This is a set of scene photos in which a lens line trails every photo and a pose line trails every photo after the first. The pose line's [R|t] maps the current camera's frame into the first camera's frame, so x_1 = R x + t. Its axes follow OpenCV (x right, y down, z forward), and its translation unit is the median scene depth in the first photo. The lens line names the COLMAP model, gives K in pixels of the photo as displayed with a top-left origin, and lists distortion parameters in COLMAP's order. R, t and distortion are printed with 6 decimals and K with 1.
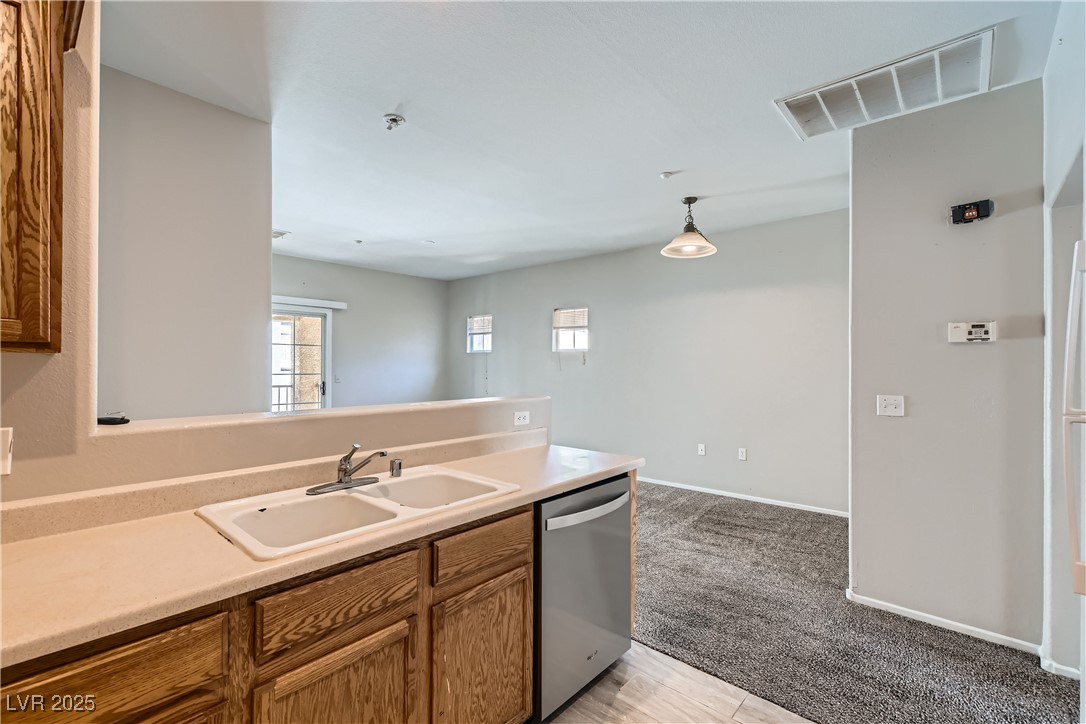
lens RADIAL K [[475.4, 0, 535.1], [0, 475.4, 367.4], [0, 0, 1]] dist [-0.003067, -0.000085]
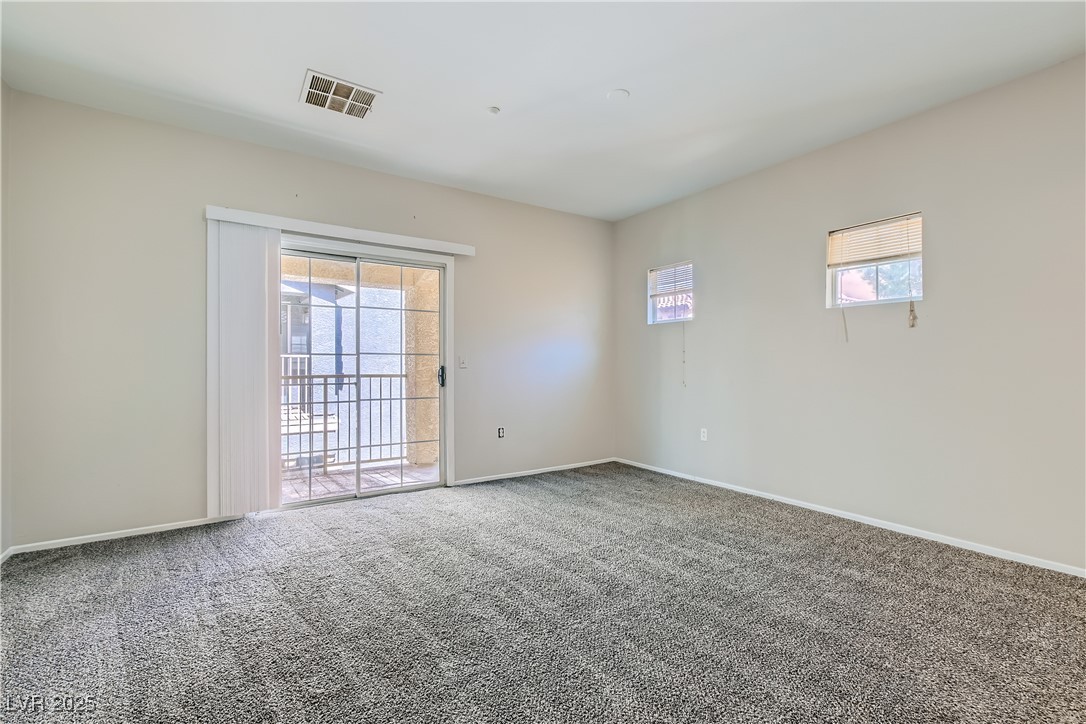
lens RADIAL K [[475.4, 0, 547.5], [0, 475.4, 363.1], [0, 0, 1]] dist [-0.003067, -0.000085]
pose [[0.974460, -0.006928, -0.224455, -0.151782], [0.005616, 0.999963, -0.006485, 0.030577], [0.224491, 0.005059, 0.974463, 0.381826]]
